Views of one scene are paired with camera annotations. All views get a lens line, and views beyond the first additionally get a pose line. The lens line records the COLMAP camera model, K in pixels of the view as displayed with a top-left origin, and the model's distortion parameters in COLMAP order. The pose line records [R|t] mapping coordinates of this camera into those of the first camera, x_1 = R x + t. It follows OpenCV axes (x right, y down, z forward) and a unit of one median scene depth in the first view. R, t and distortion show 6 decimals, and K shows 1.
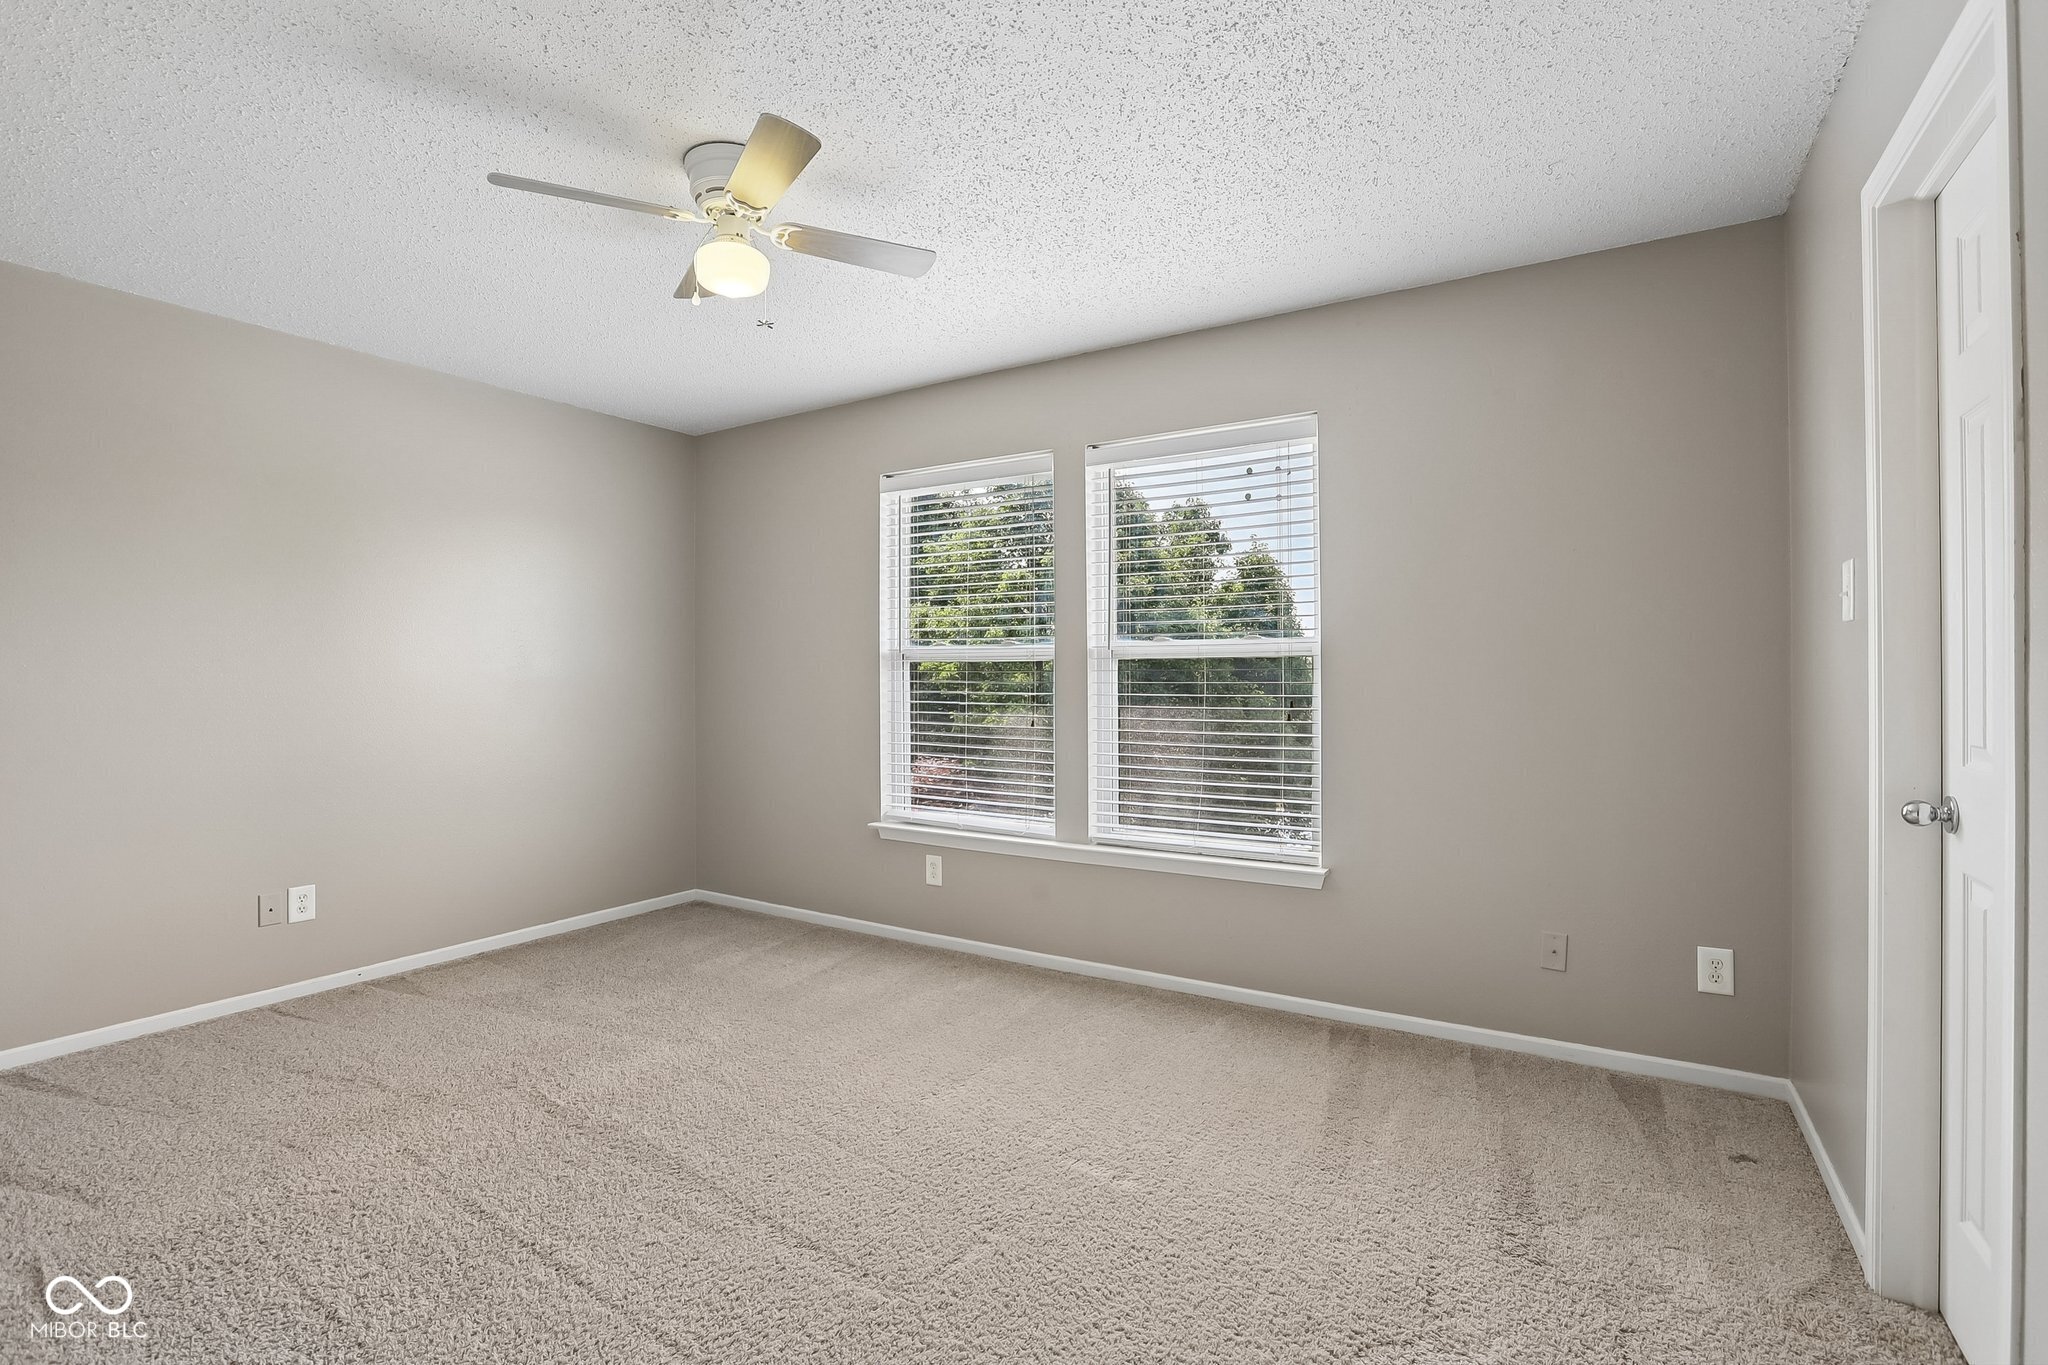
lens RADIAL K [[930.9, 0, 1030.4], [0, 930.9, 682.5], [0, 0, 1]] dist [-0.058206, 0.020373]
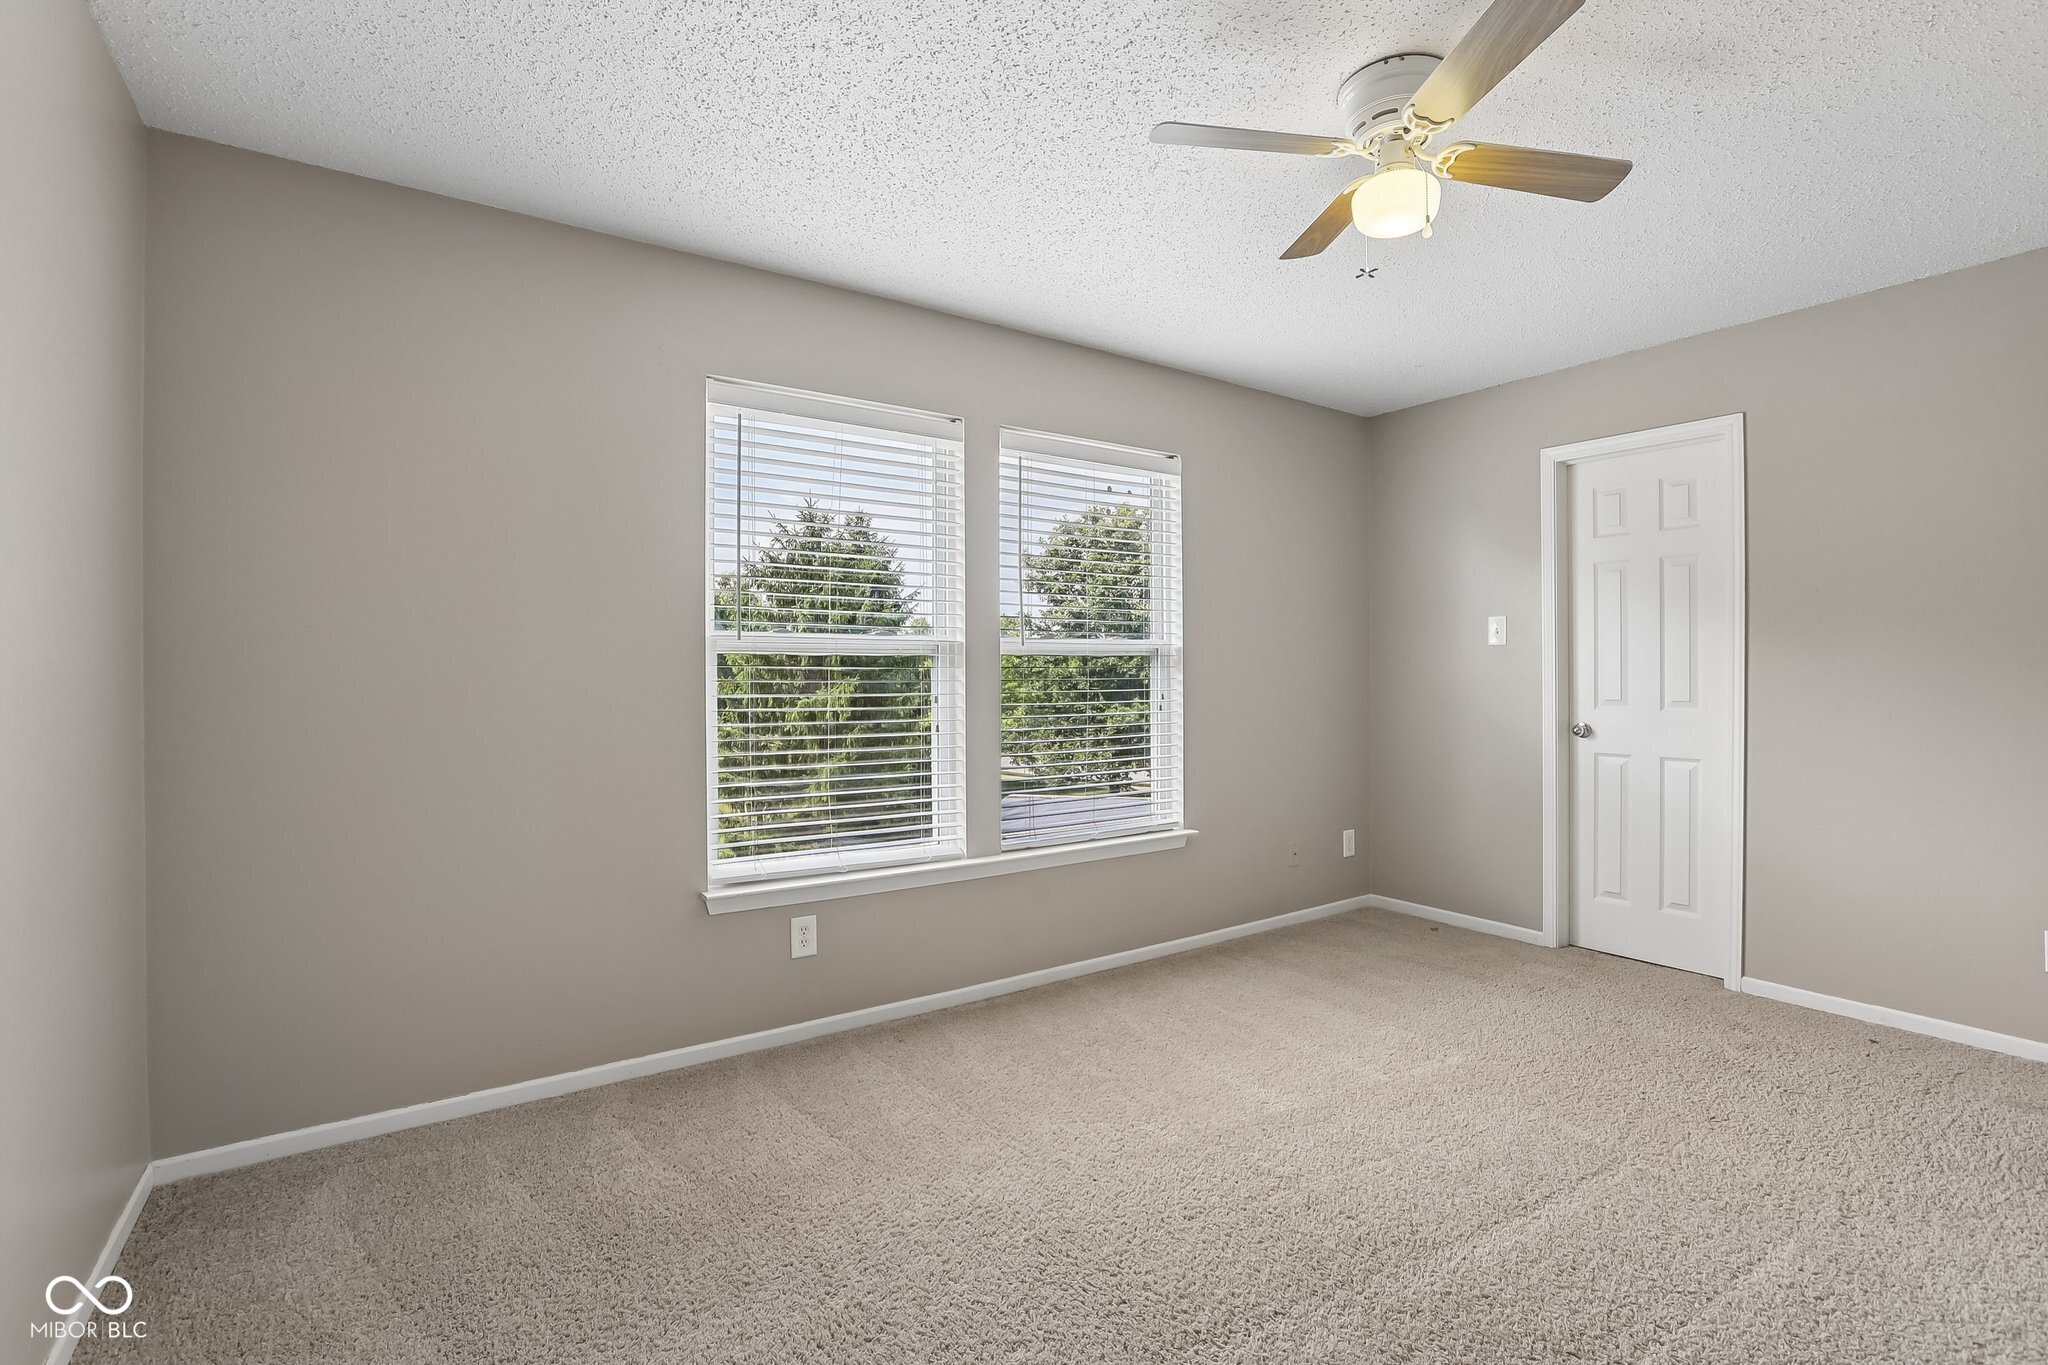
lens RADIAL K [[930.9, 0, 1030.4], [0, 930.9, 682.5], [0, 0, 1]] dist [-0.058206, 0.020373]
pose [[0.397638, 0.001855, 0.917541, -0.740565], [0.018643, 0.999775, -0.010101, 0.012124], [-0.917353, 0.021123, 0.397514, 0.566731]]
